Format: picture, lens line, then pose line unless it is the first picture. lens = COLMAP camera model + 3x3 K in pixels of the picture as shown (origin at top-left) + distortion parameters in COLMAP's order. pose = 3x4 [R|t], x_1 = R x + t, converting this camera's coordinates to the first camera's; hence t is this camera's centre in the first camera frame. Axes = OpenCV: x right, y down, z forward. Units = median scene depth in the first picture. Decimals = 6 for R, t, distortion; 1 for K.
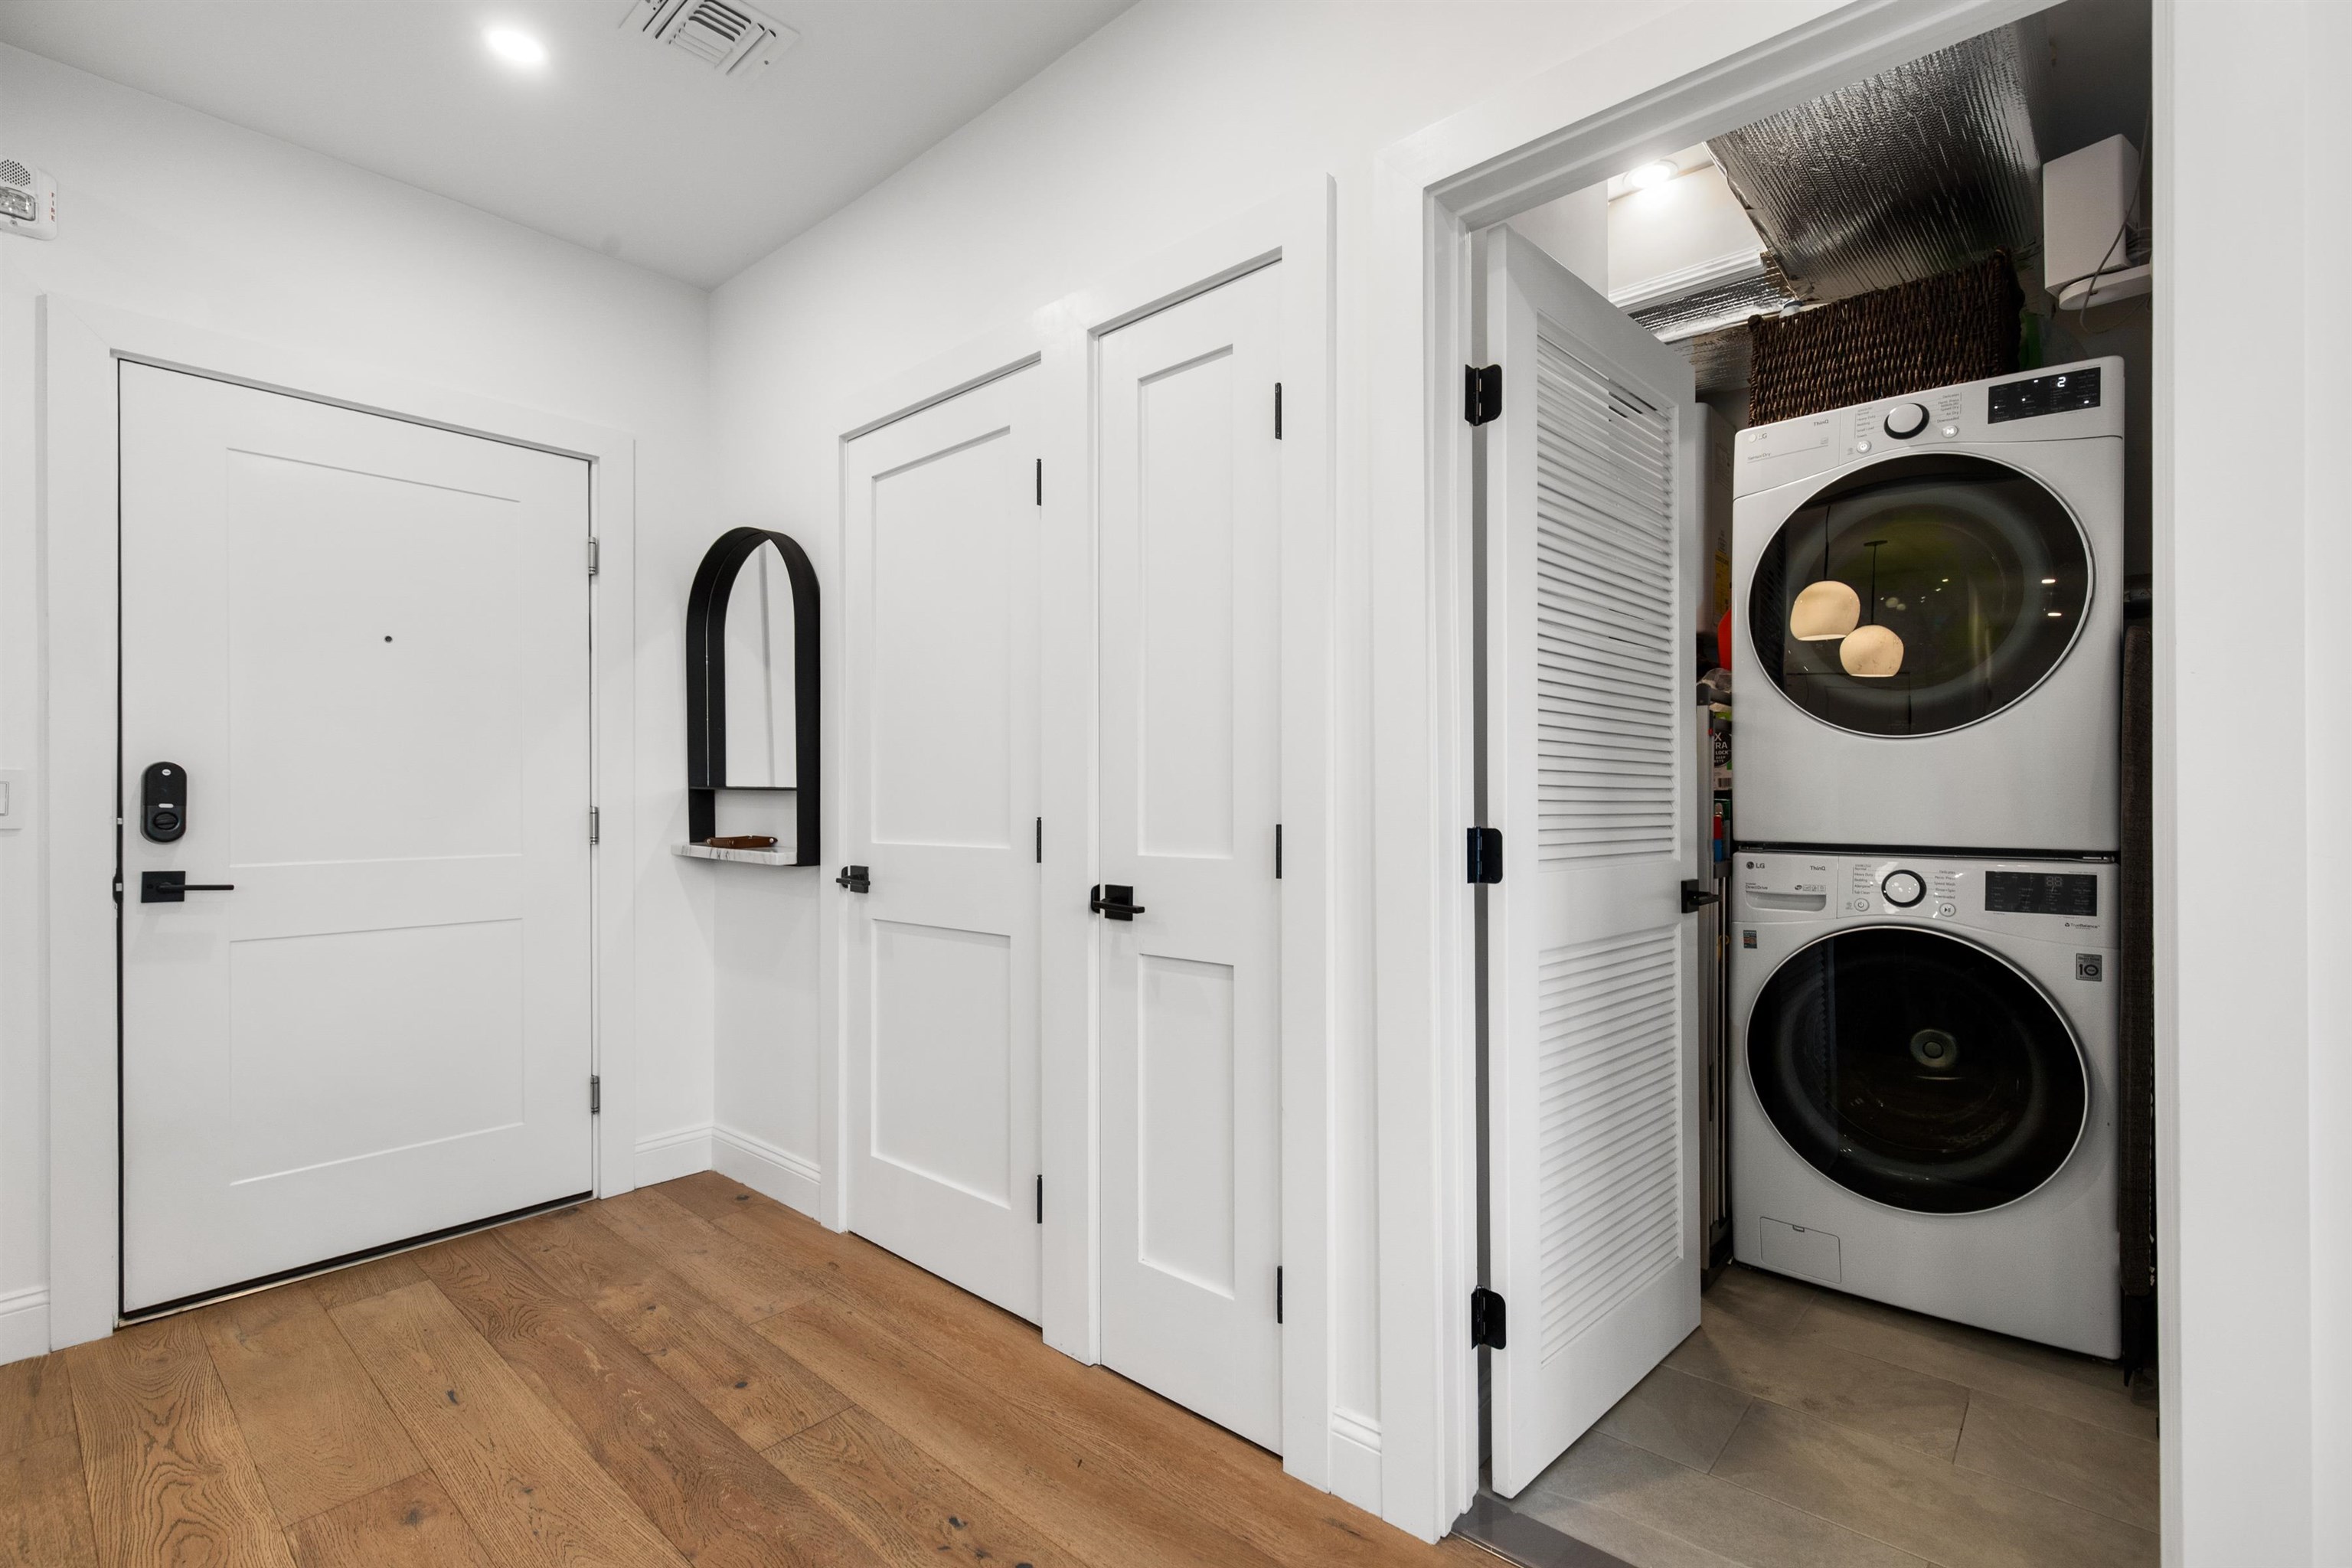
lens RADIAL K [[1061.7, 0, 1182.2], [0, 1061.7, 796.1], [0, 0, 1]] dist [0.001860, 0.000048]
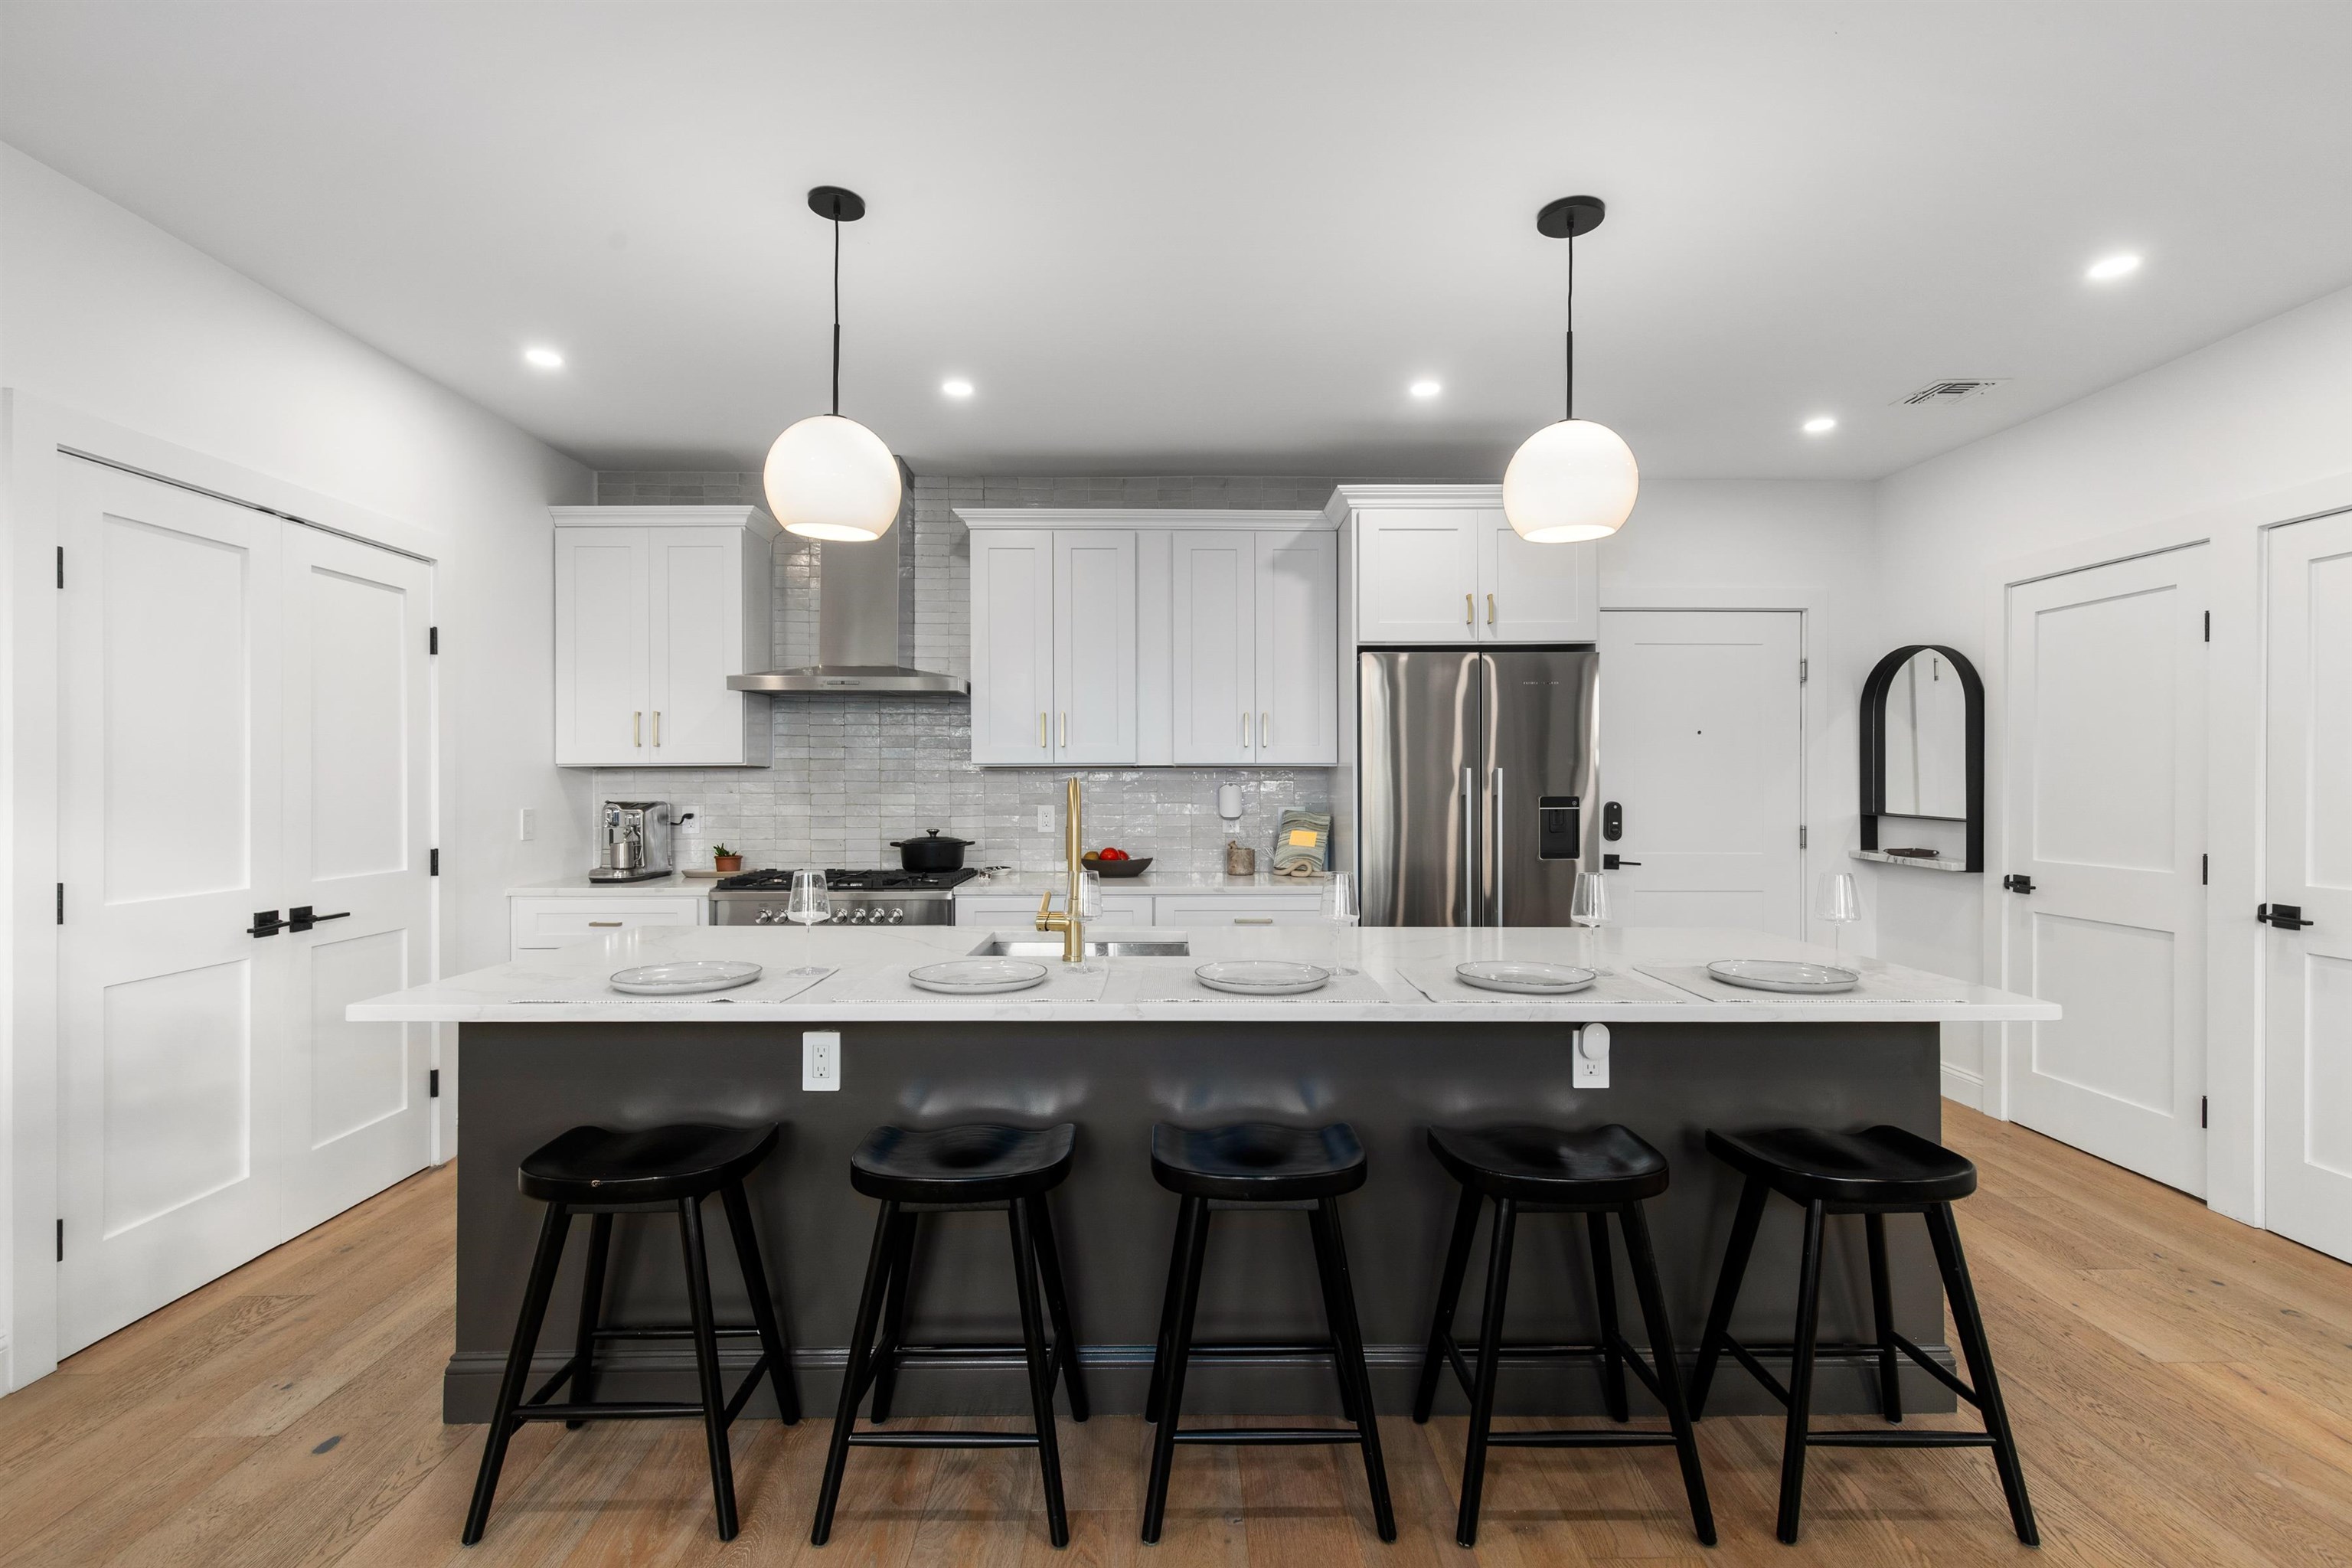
lens RADIAL K [[1049.3, 0, 1177.1], [0, 1049.3, 778.9], [0, 0, 1]] dist [0.001973, -0.000441]
pose [[0.670339, 0.005599, -0.742034, -0.008343], [-0.005610, 0.999981, 0.002478, -0.068276], [0.742034, 0.002502, 0.670358, -0.888331]]
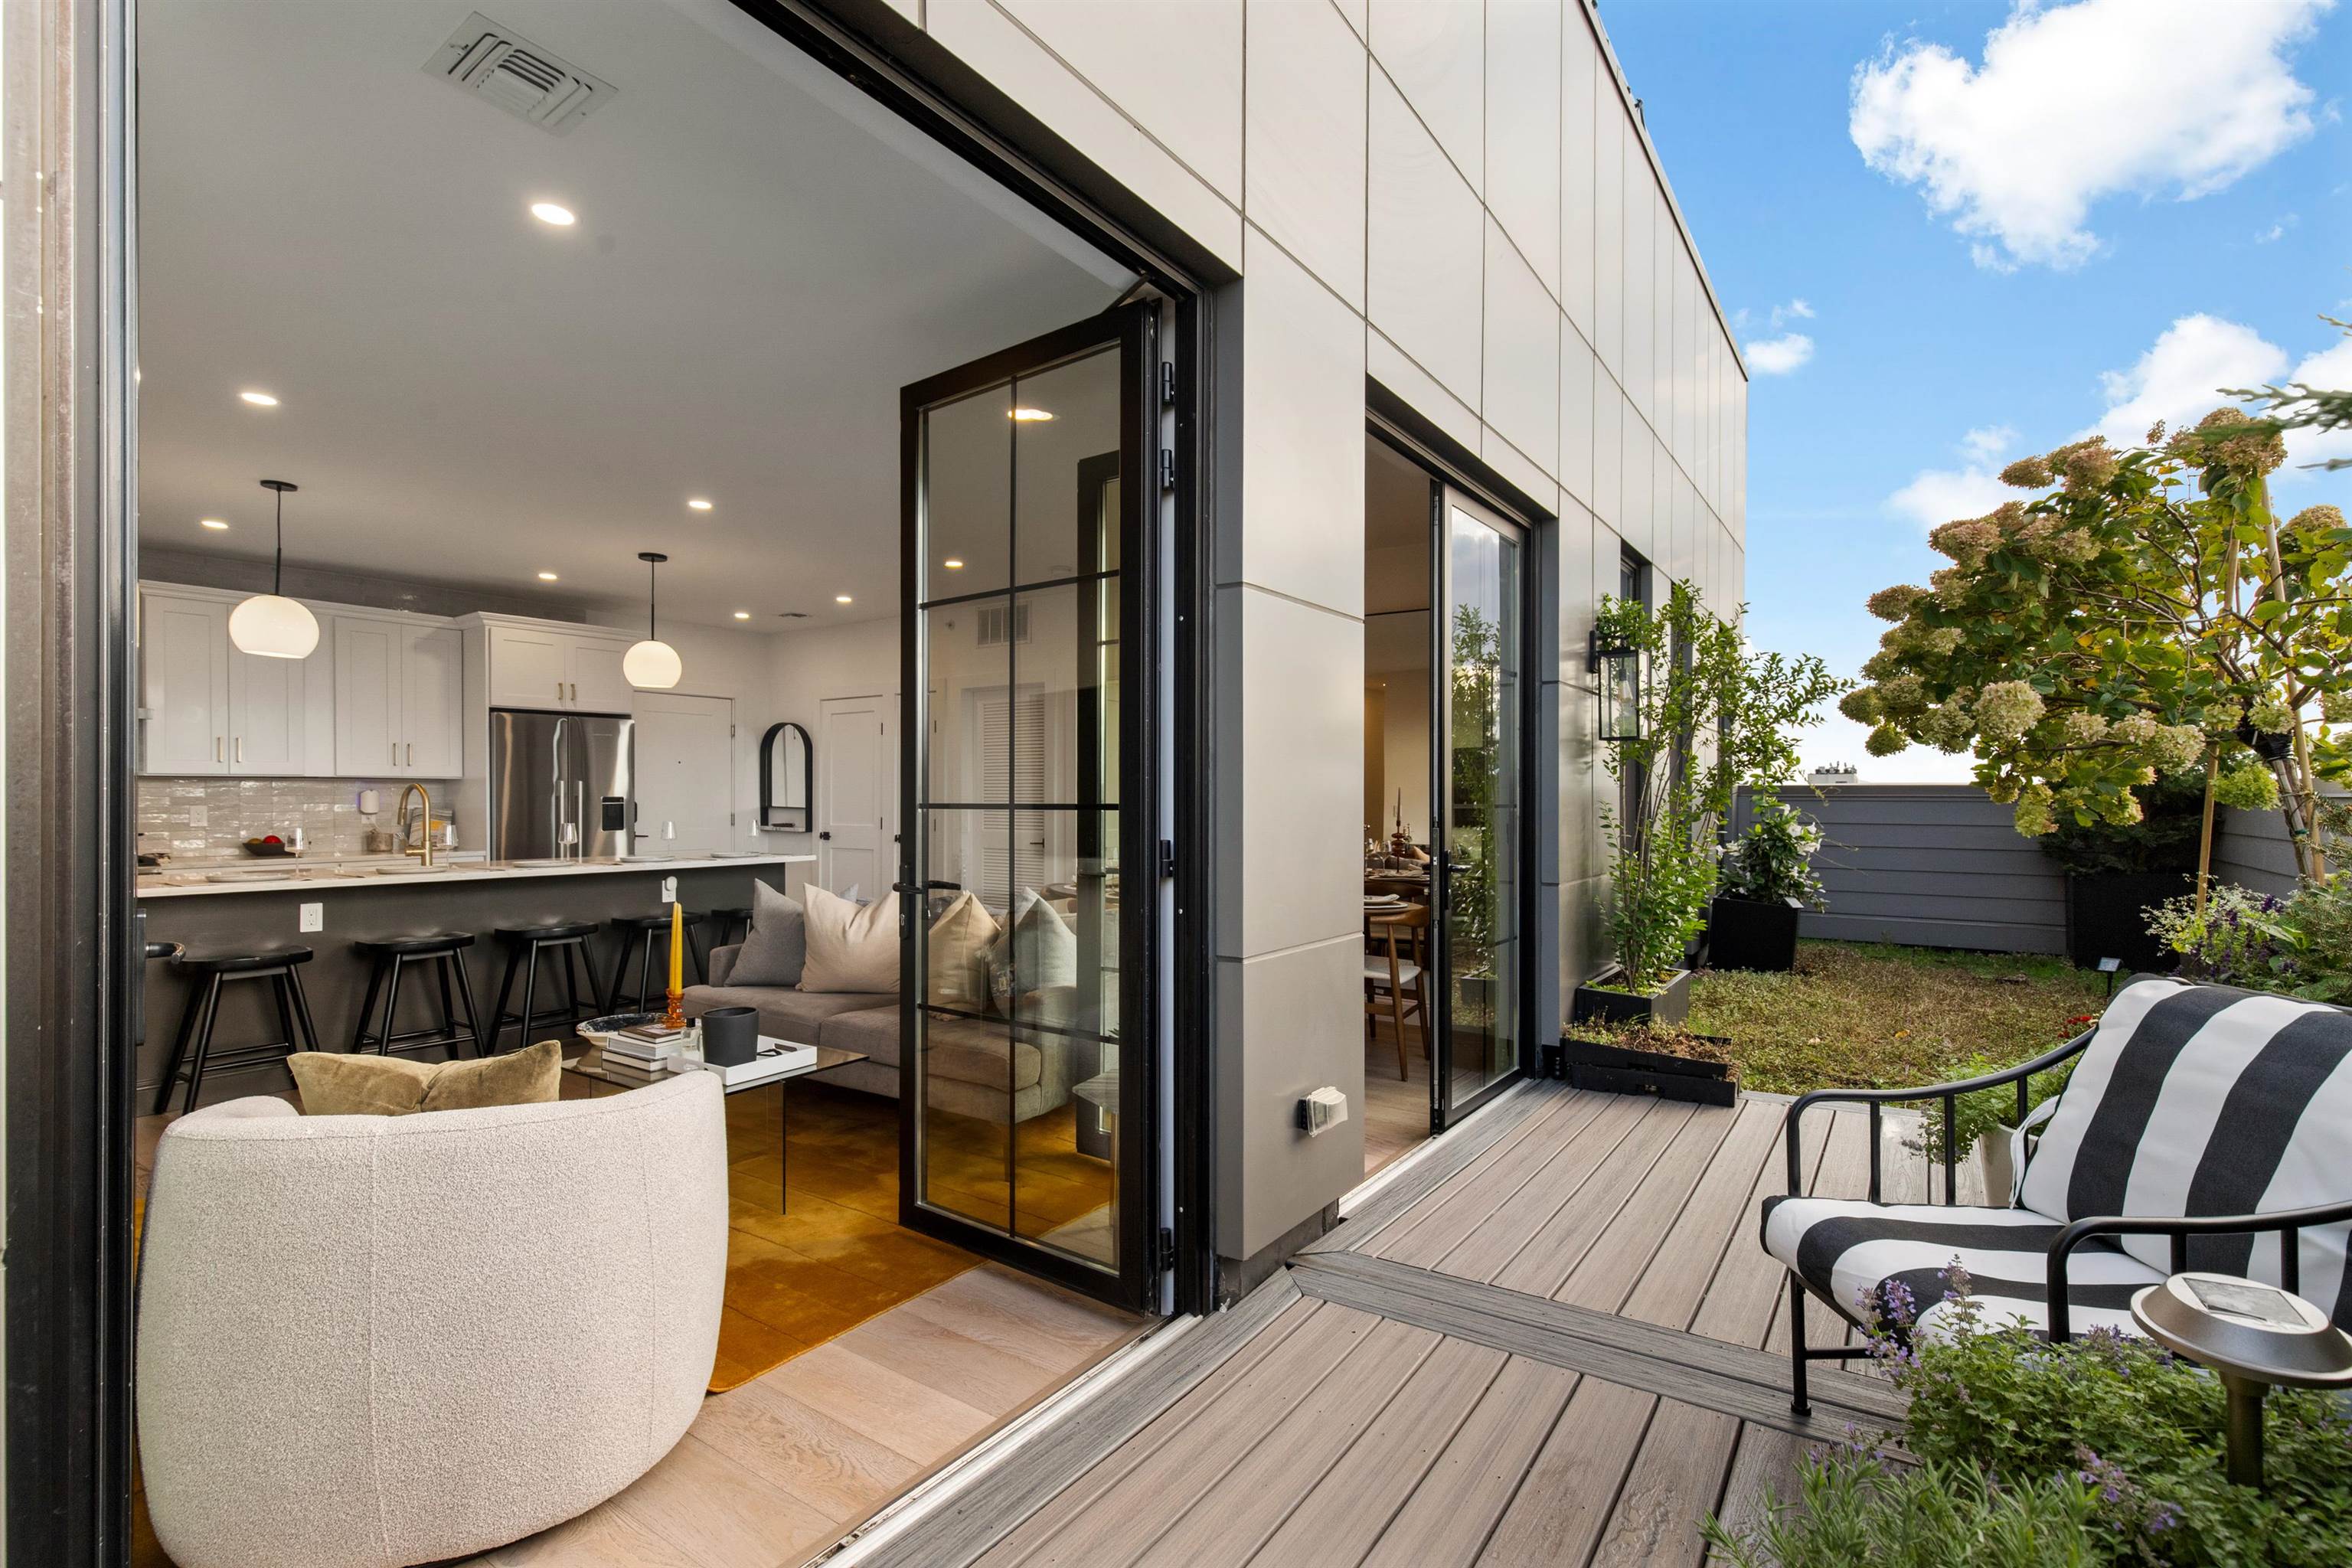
lens RADIAL K [[1061.7, 0, 1182.2], [0, 1061.7, 796.1], [0, 0, 1]] dist [0.001860, 0.000048]
pose [[0.992931, 0.003760, 0.118635, 0.416284], [-0.003374, 0.999988, -0.003456, -0.038651], [-0.118646, 0.003031, 0.992932, -2.491310]]
